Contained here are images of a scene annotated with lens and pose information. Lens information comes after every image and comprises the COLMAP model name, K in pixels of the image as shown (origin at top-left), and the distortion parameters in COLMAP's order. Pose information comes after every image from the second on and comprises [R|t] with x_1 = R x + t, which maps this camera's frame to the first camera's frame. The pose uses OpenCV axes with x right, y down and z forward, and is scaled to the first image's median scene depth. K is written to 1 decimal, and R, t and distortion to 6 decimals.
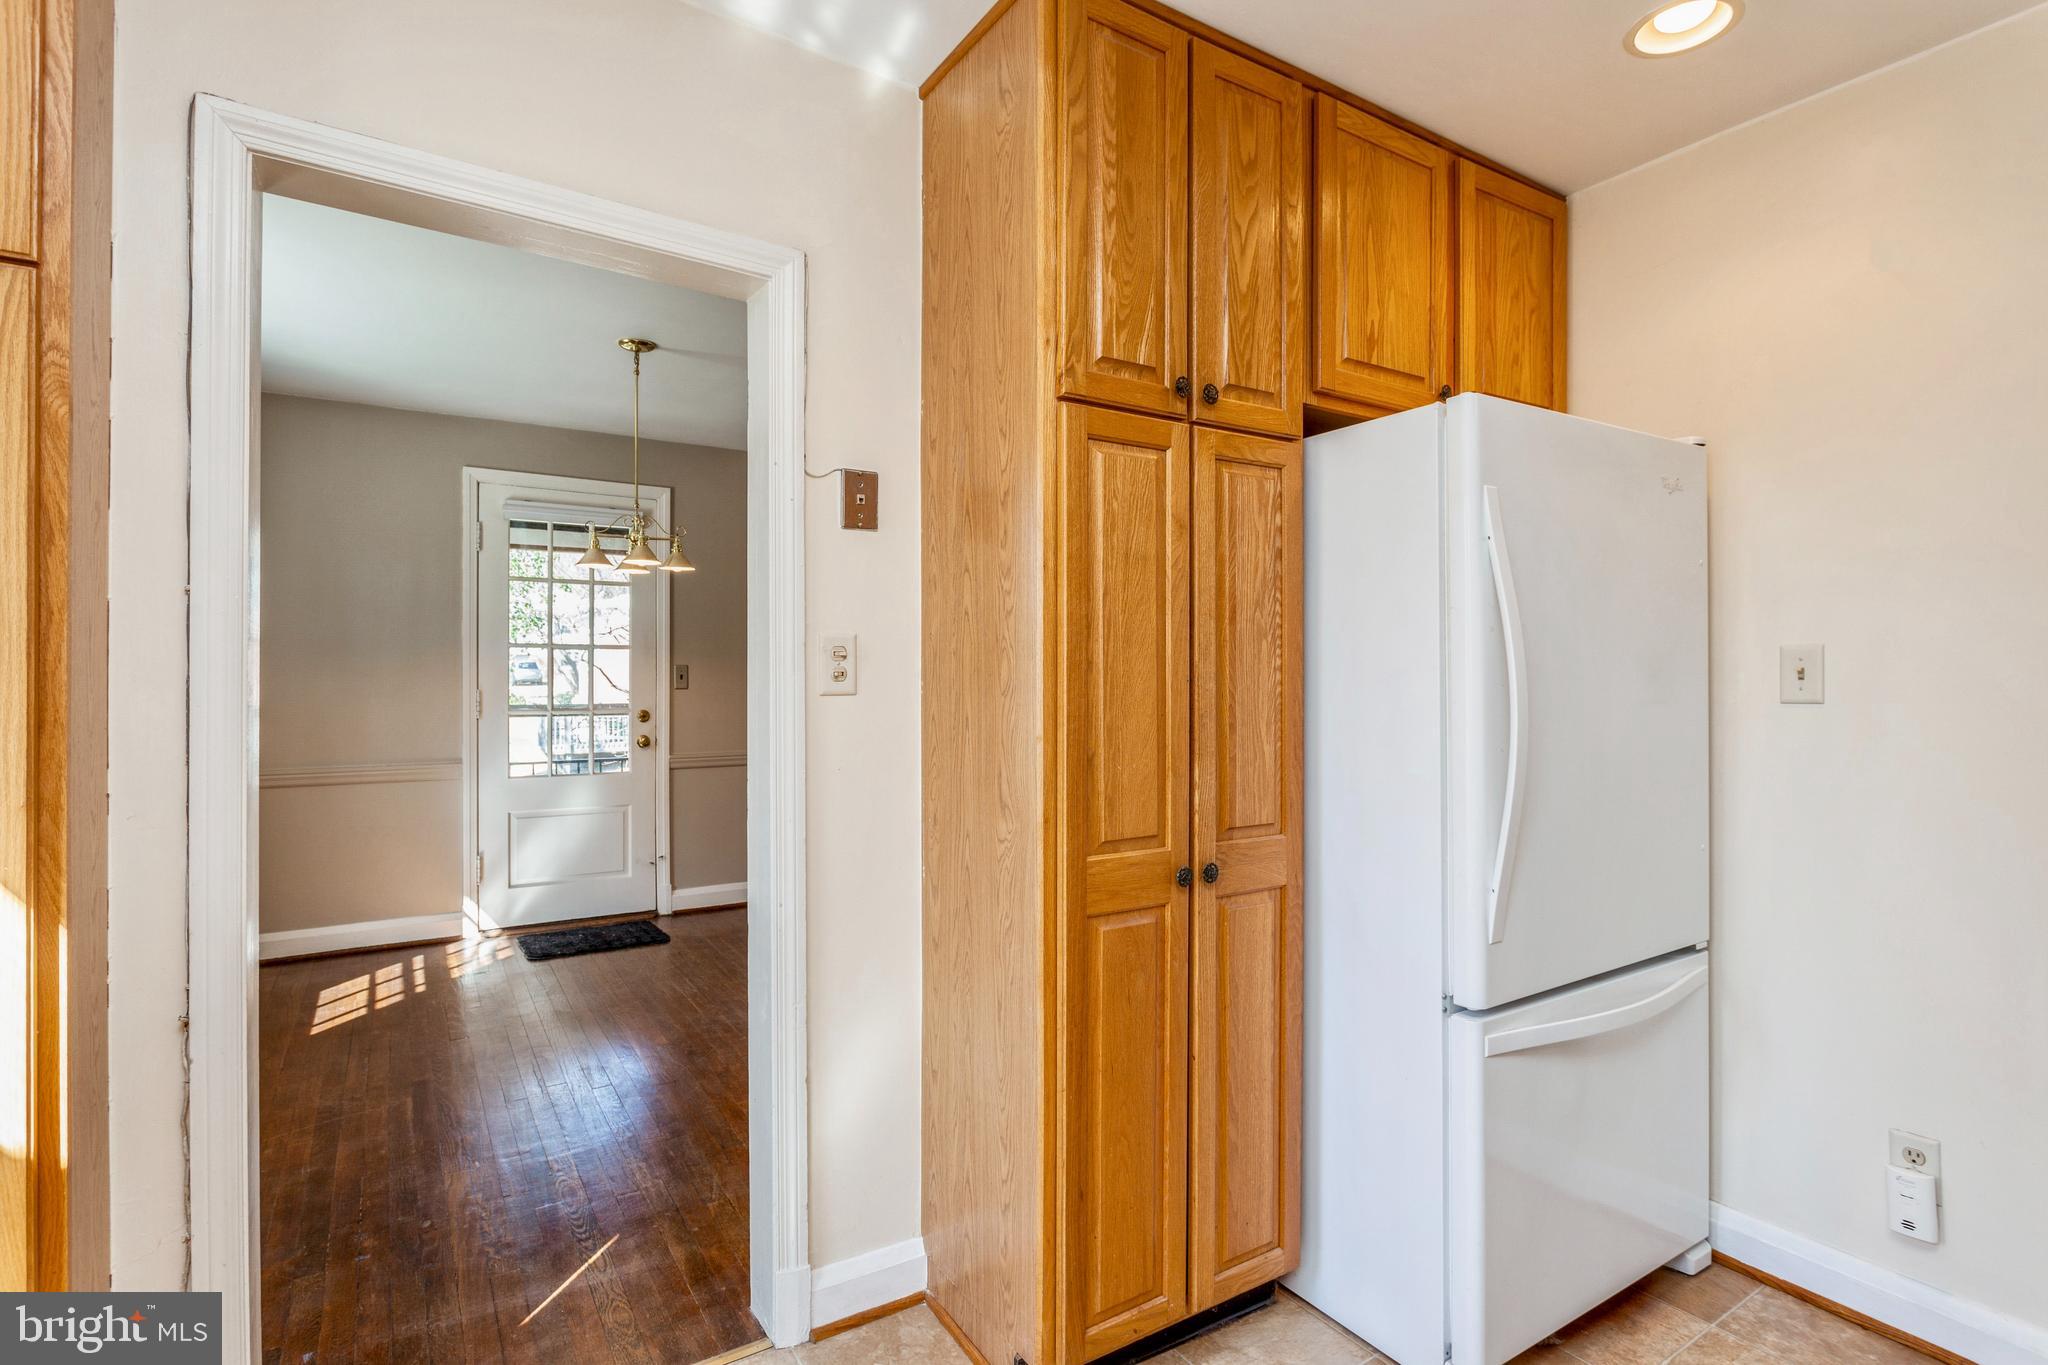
lens RADIAL K [[996.3, 0, 1023.5], [0, 996.3, 674.2], [0, 0, 1]] dist [-0.012320, 0.001334]
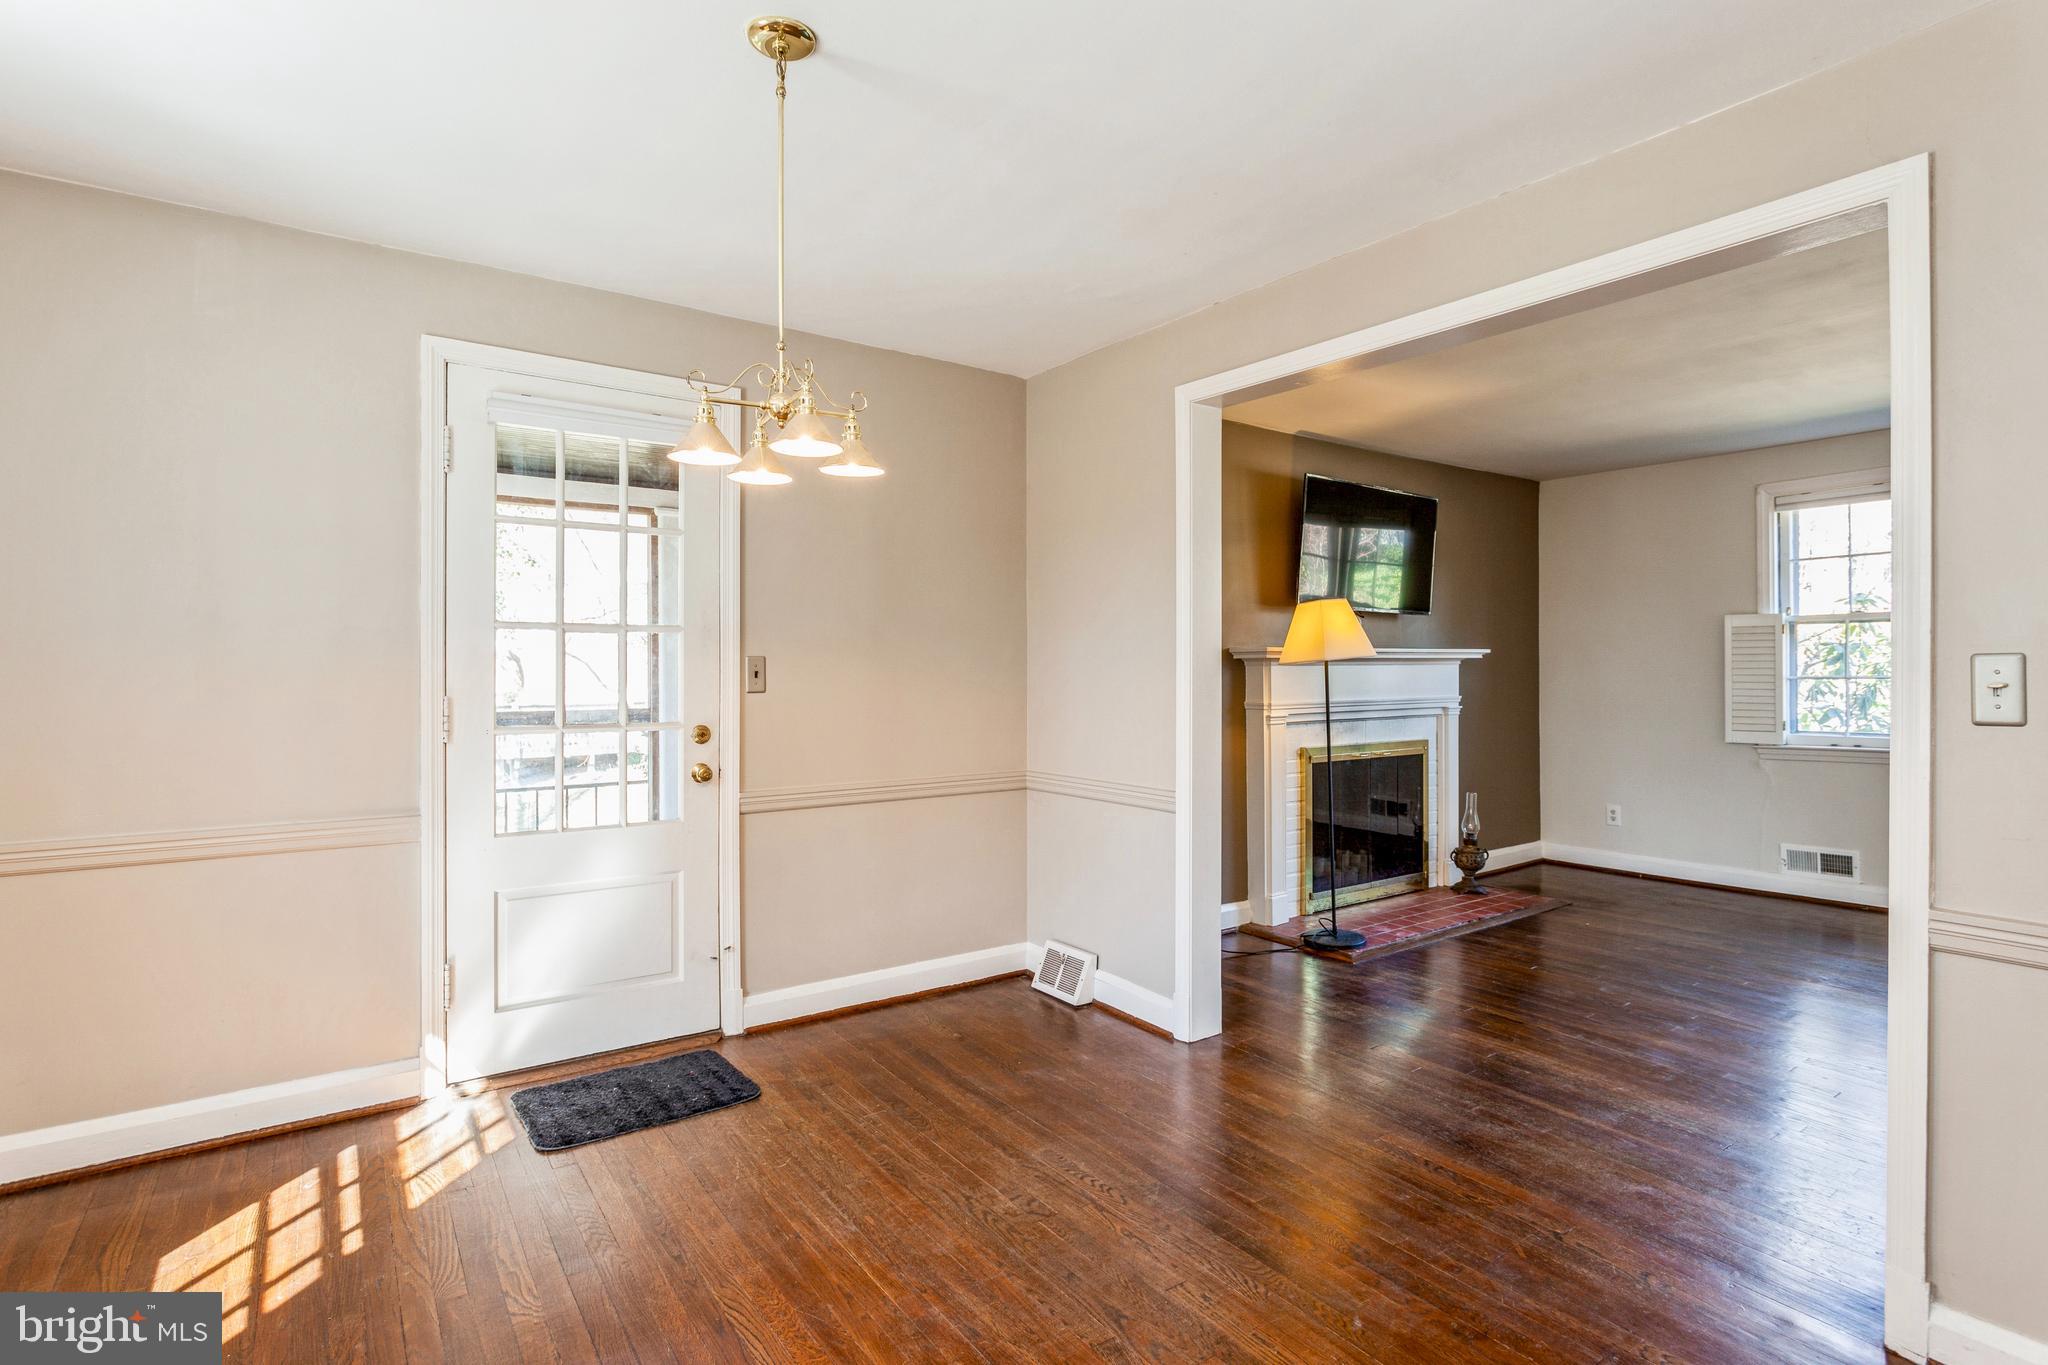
lens RADIAL K [[996.3, 0, 1023.5], [0, 996.3, 674.2], [0, 0, 1]] dist [-0.012320, 0.001334]
pose [[0.998578, 0.000800, 0.053305, -0.520810], [-0.001004, 0.999992, 0.003808, -0.001035], [-0.053301, -0.003856, 0.998571, 0.849322]]
